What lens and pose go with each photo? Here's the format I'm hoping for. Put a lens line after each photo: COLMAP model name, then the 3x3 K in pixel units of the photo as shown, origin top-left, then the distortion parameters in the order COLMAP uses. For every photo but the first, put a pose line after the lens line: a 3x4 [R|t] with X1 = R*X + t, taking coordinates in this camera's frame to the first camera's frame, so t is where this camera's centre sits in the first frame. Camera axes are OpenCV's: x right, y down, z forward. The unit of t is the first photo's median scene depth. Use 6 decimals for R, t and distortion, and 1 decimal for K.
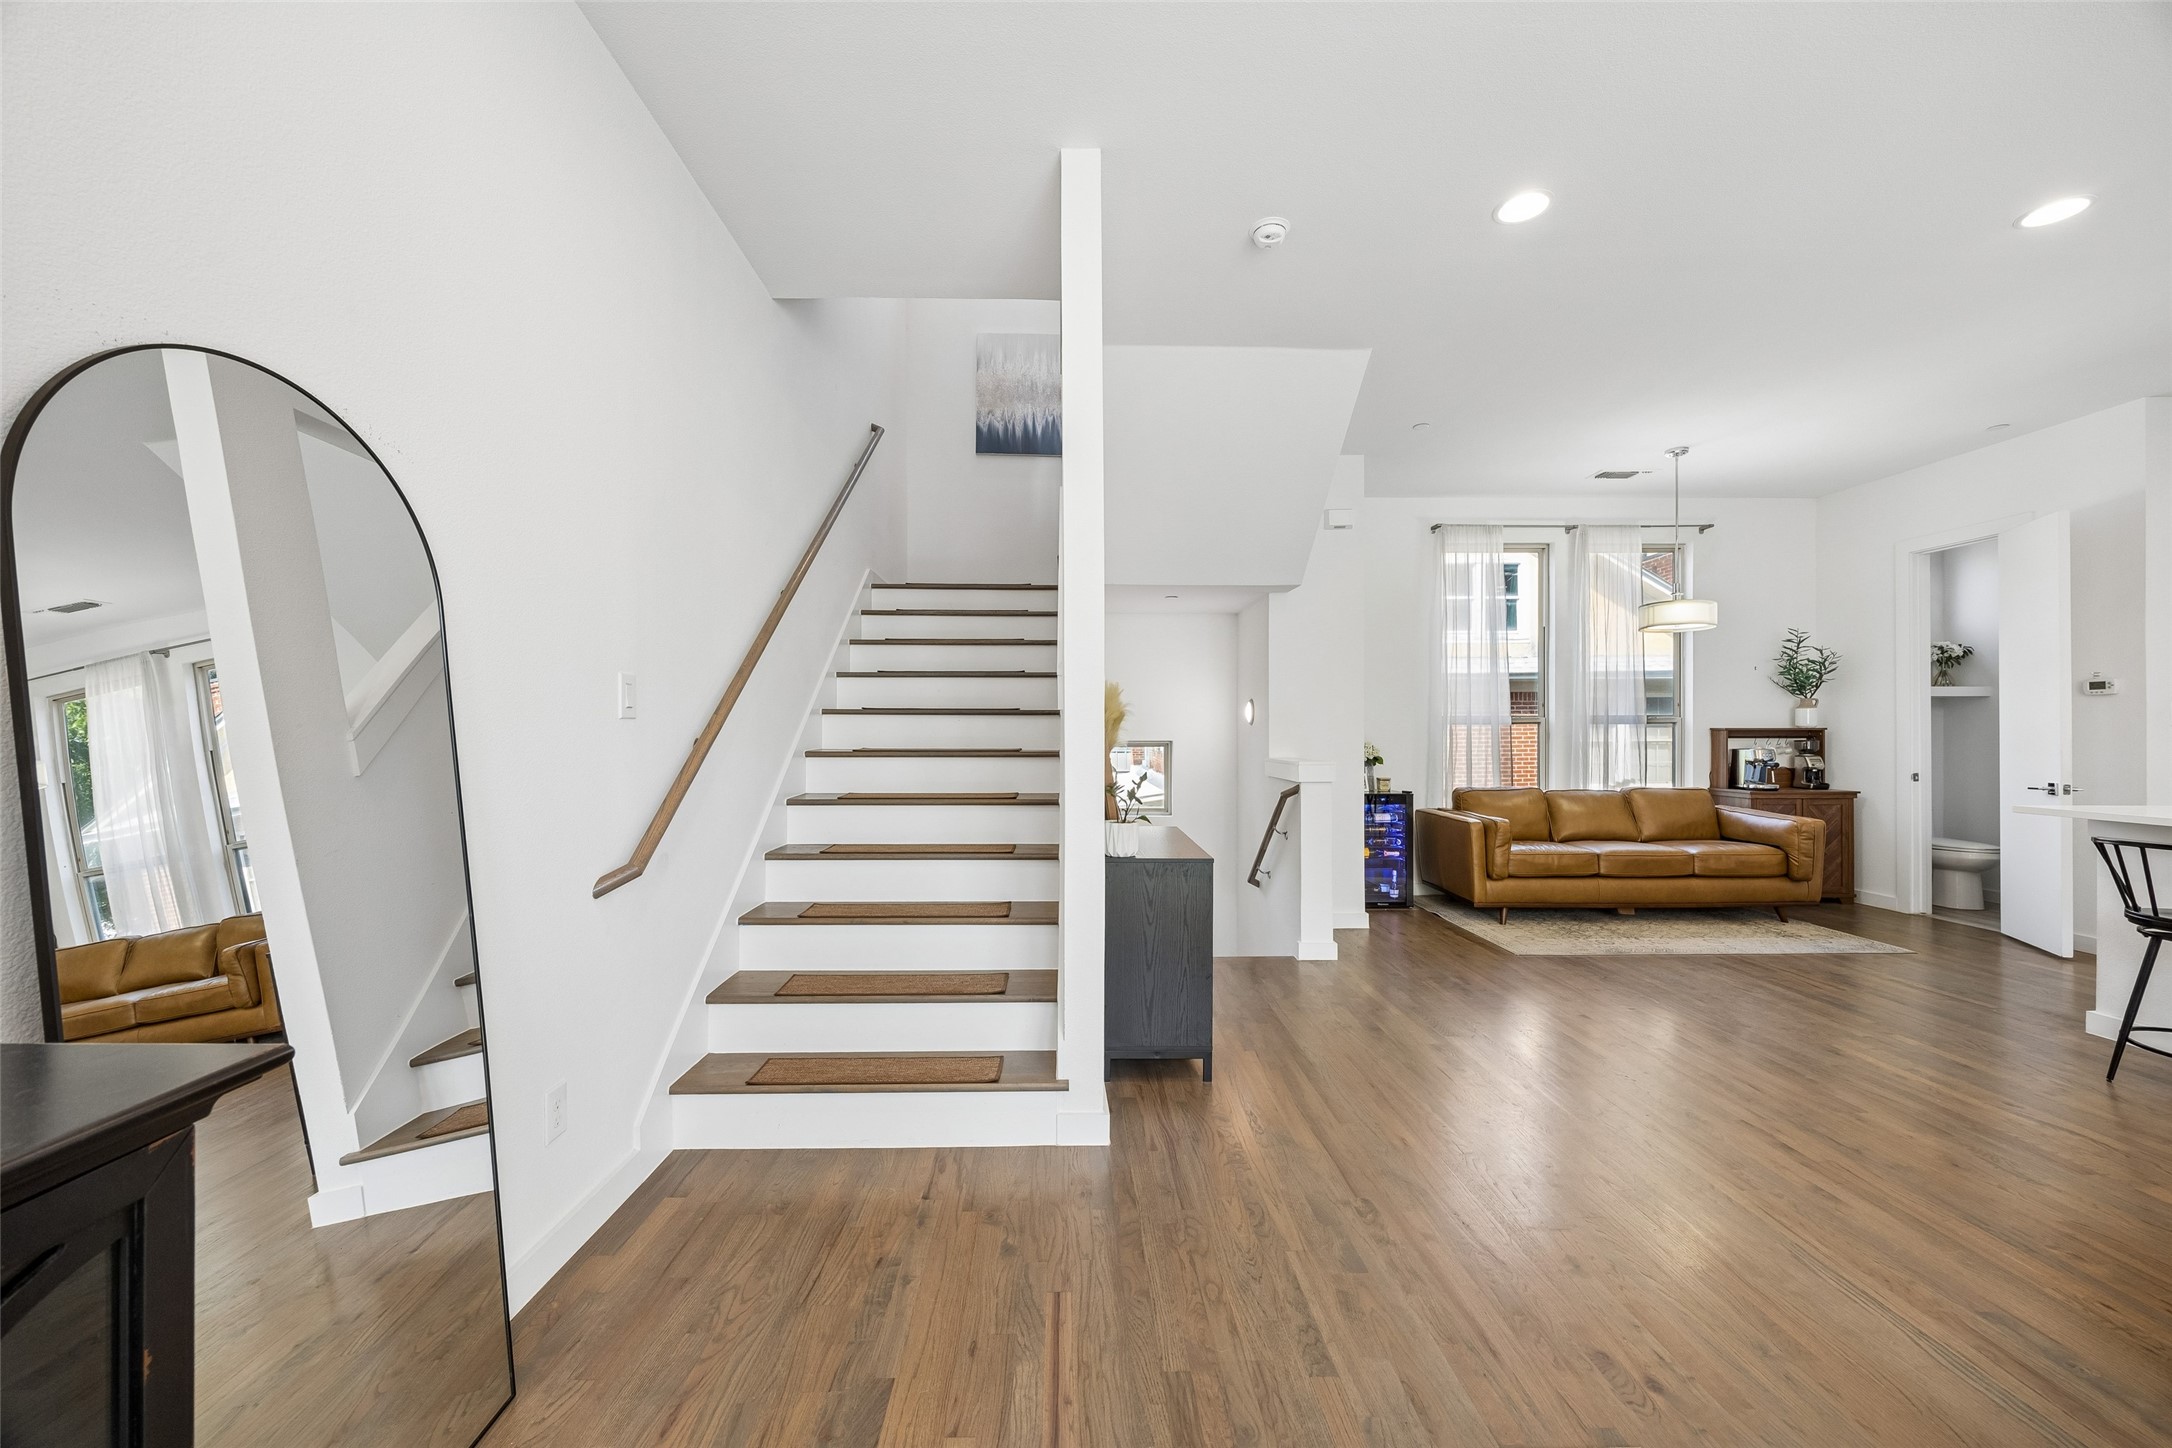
lens RADIAL K [[826.5, 0, 1080.1], [0, 826.5, 727.4], [0, 0, 1]] dist [-0.001819, -0.000009]
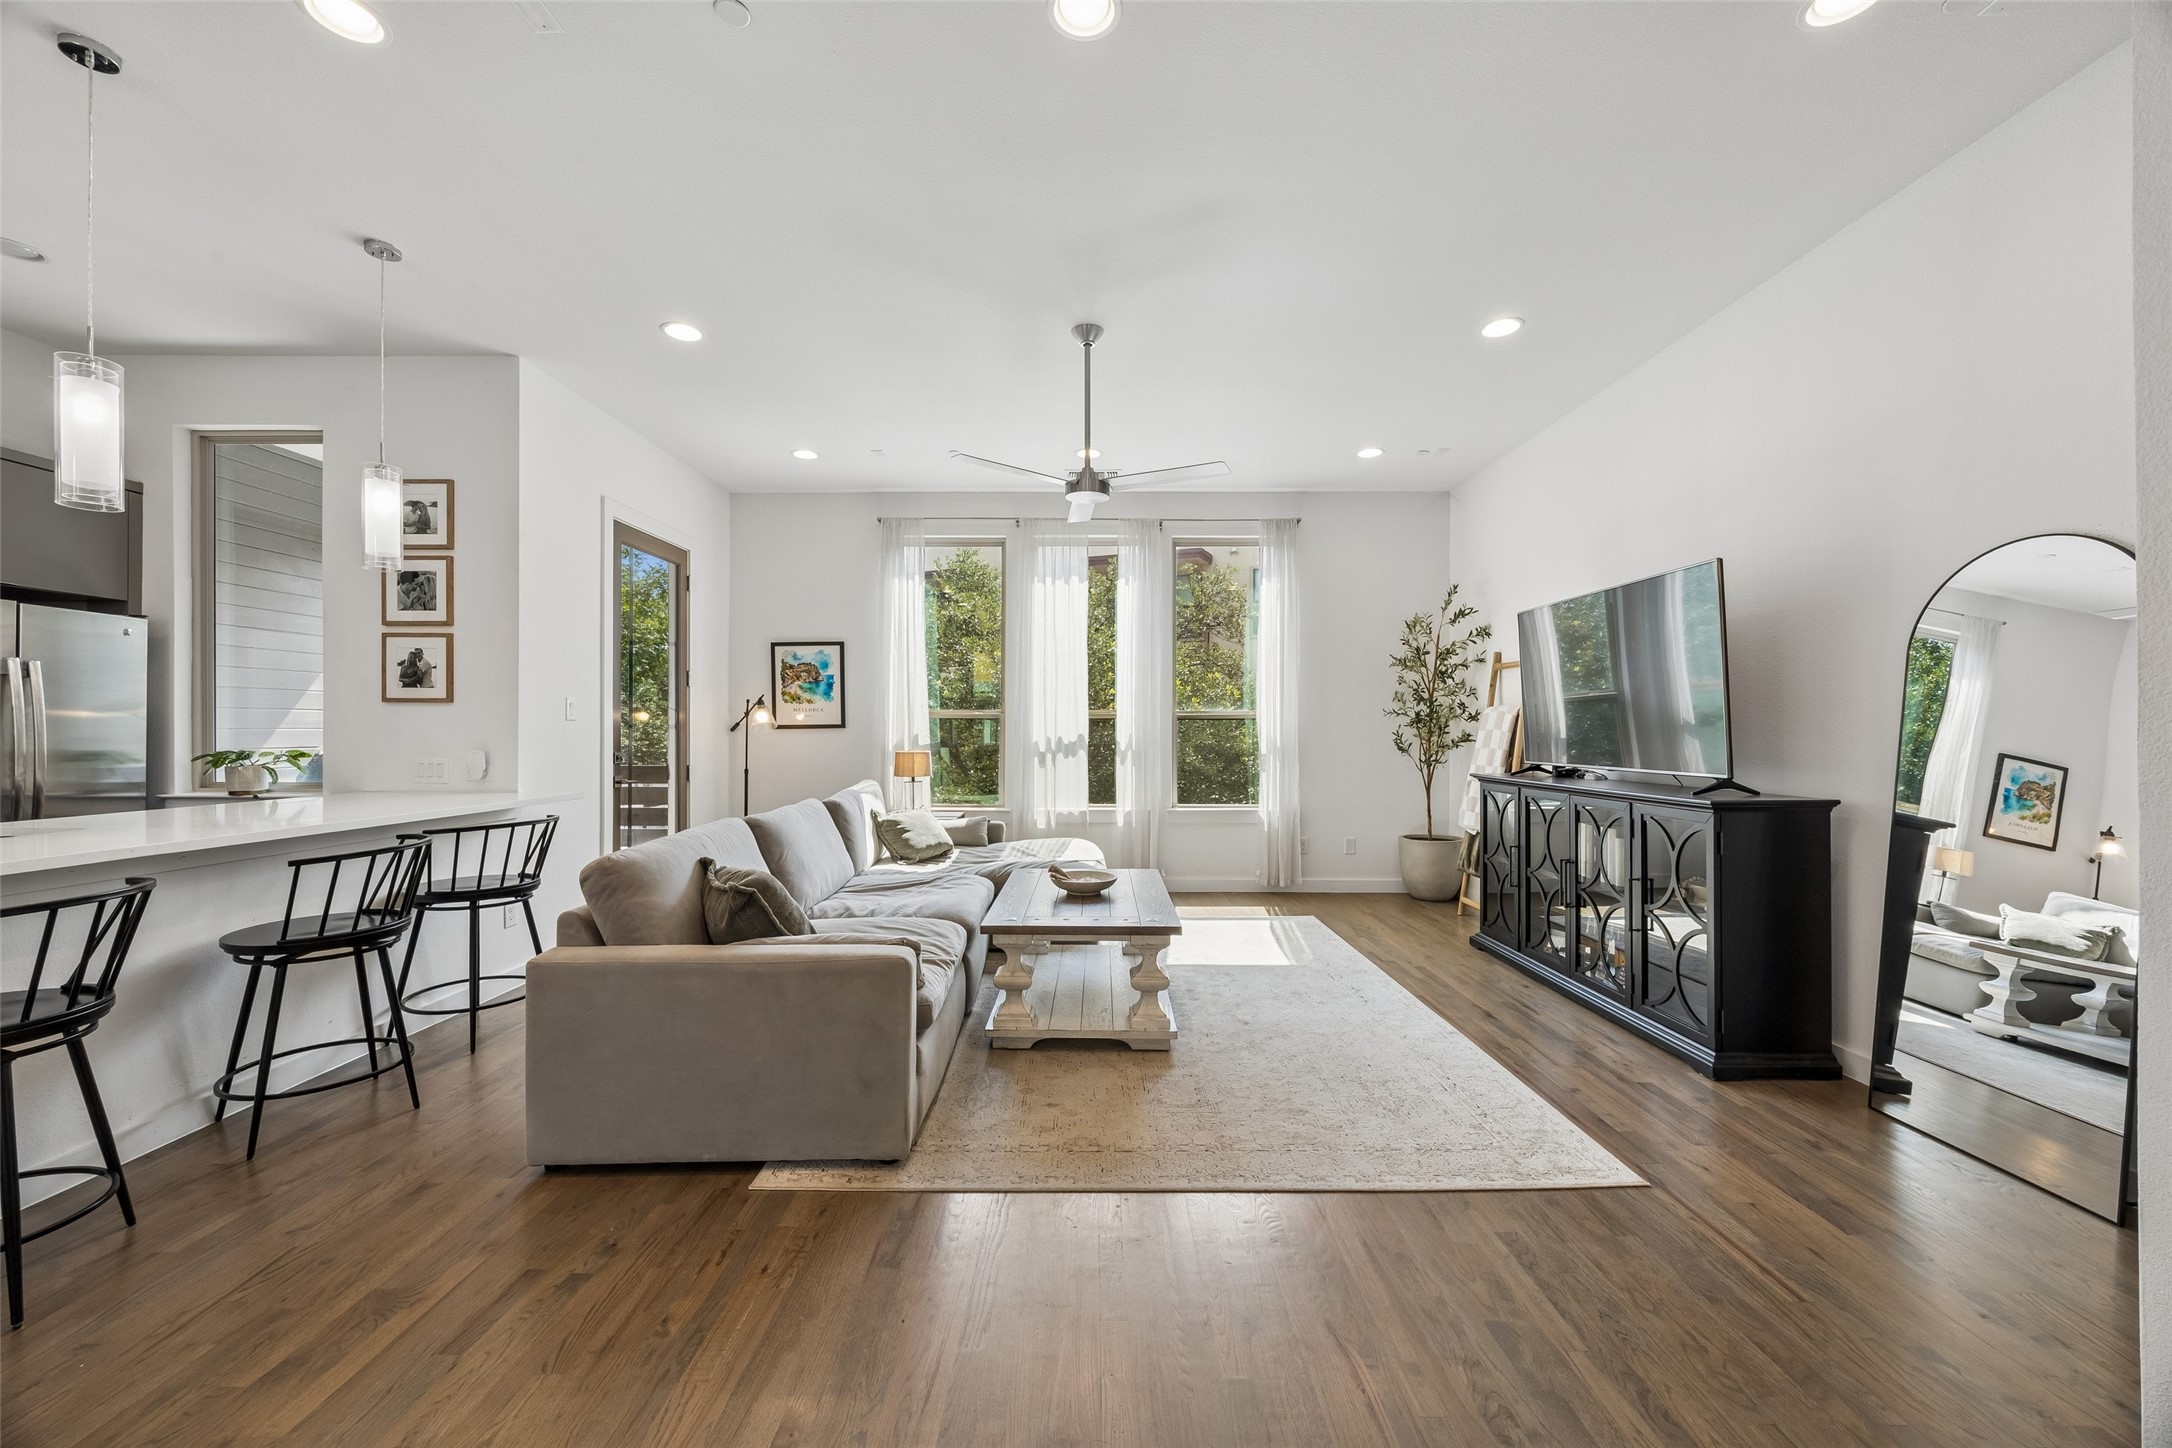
lens RADIAL K [[826.5, 0, 1080.1], [0, 826.5, 727.4], [0, 0, 1]] dist [-0.001819, -0.000009]
pose [[-0.999520, 0.000260, 0.030968, 0.246830], [-0.000033, 0.999955, -0.009474, 0.005826], [-0.030969, -0.009471, -0.999475, 0.622469]]
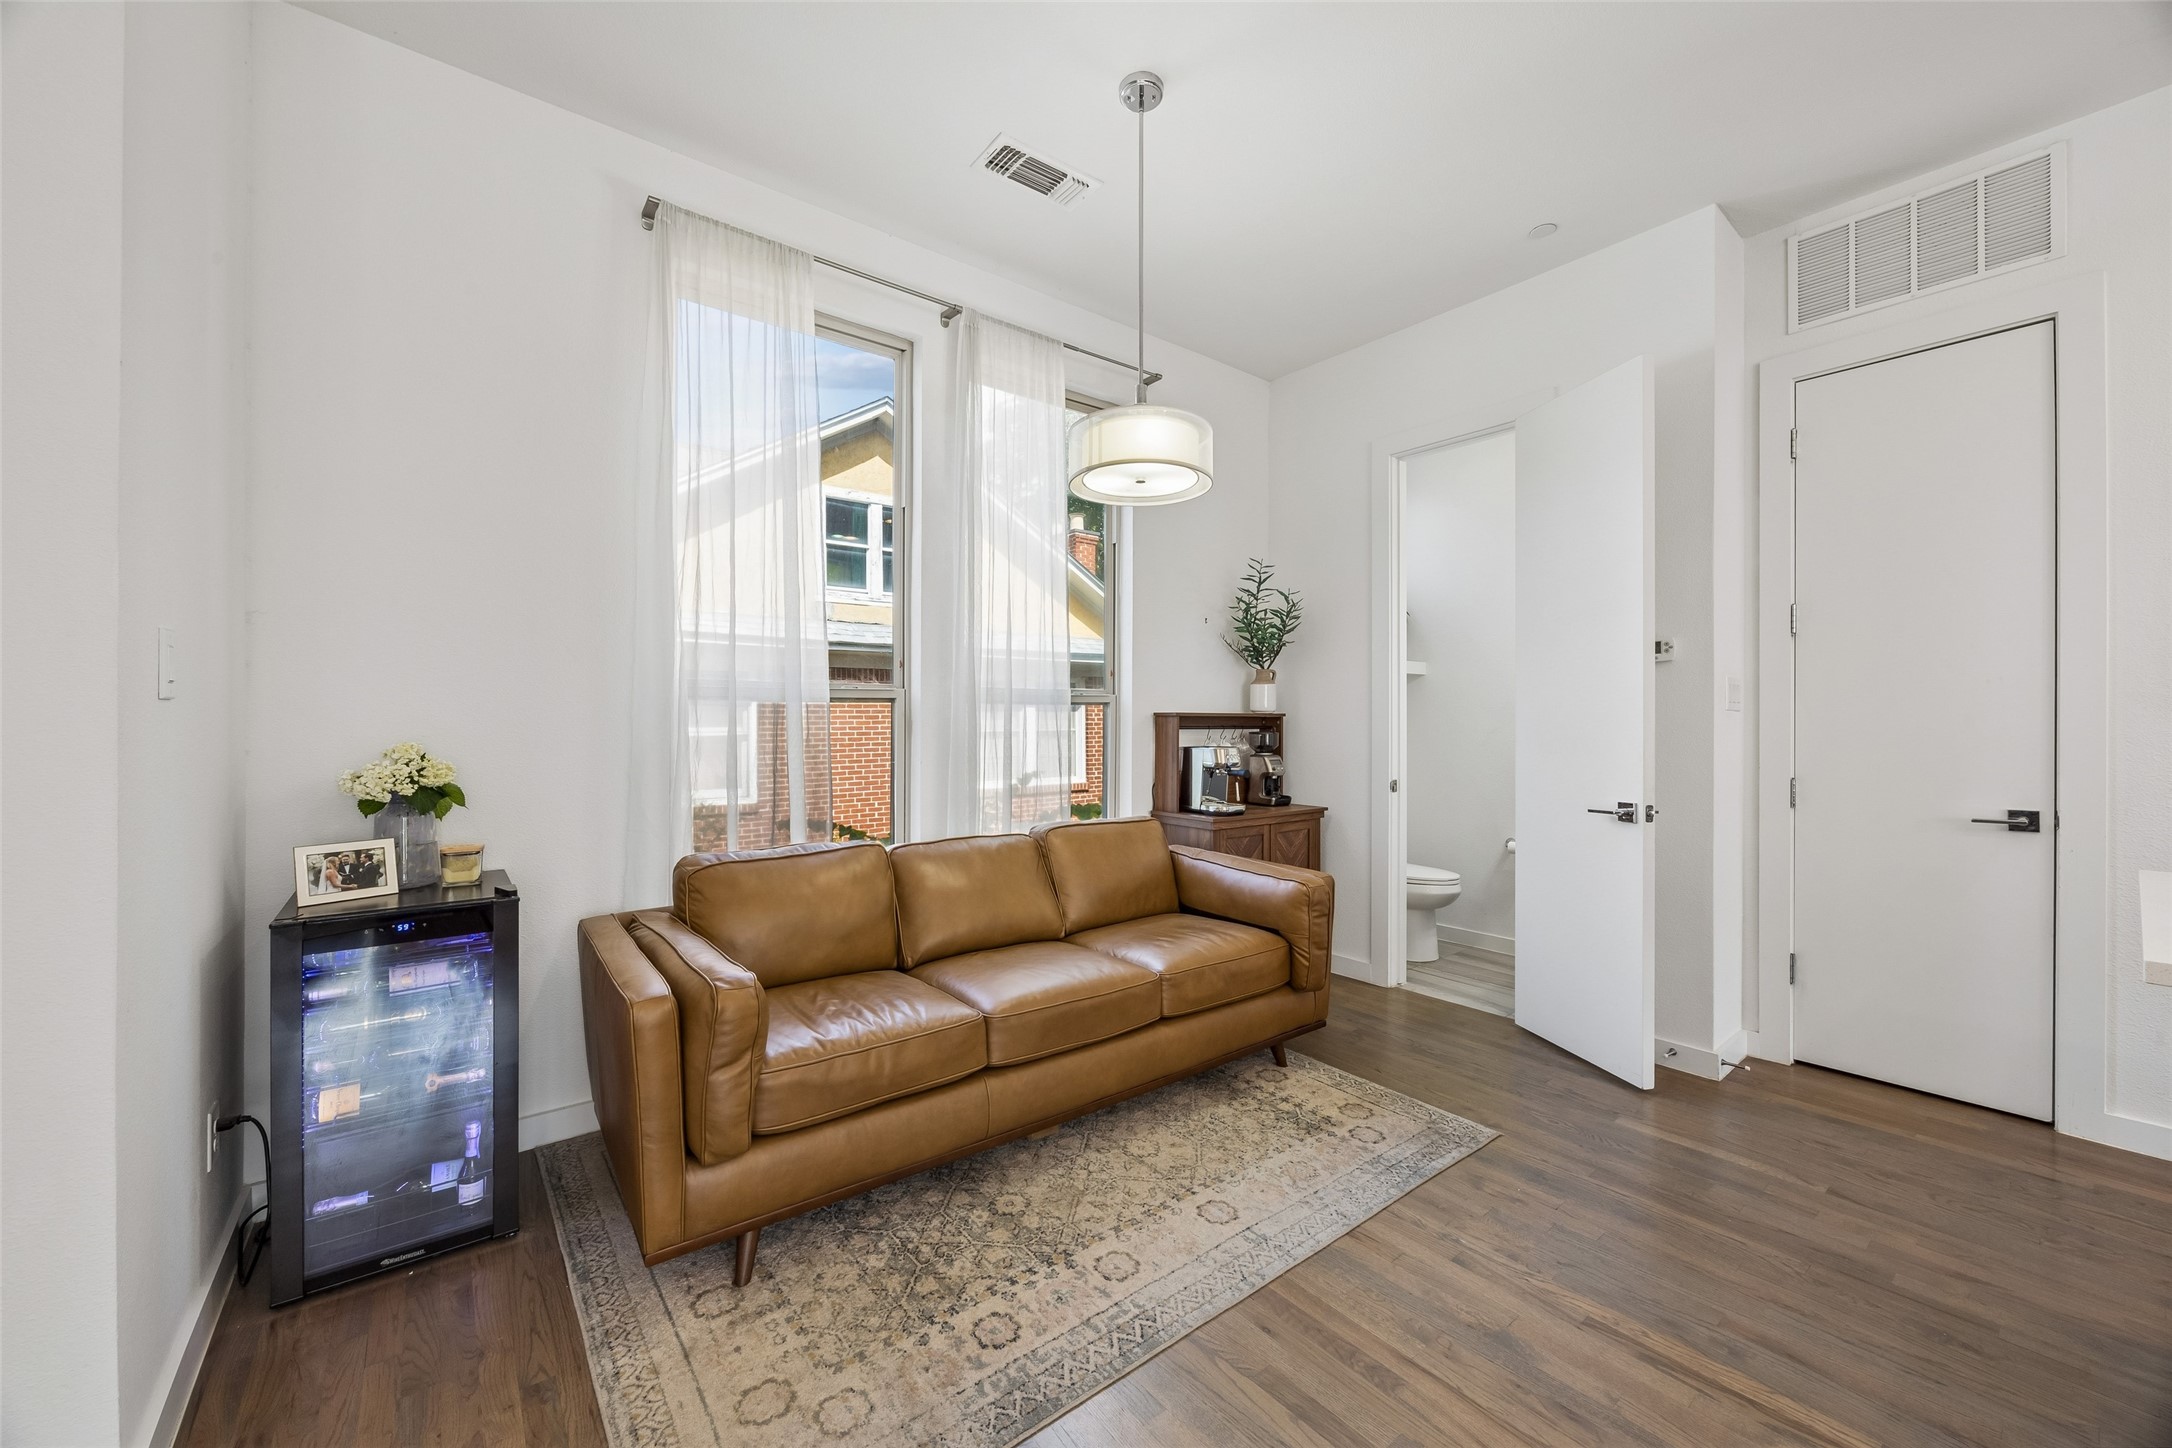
lens RADIAL K [[826.5, 0, 1080.1], [0, 826.5, 727.4], [0, 0, 1]] dist [-0.001819, -0.000009]
pose [[0.797996, -0.001249, 0.602661, 0.379641], [-0.006003, 0.999932, 0.010021, 0.006340], [-0.602633, -0.011615, 0.797934, 0.588281]]
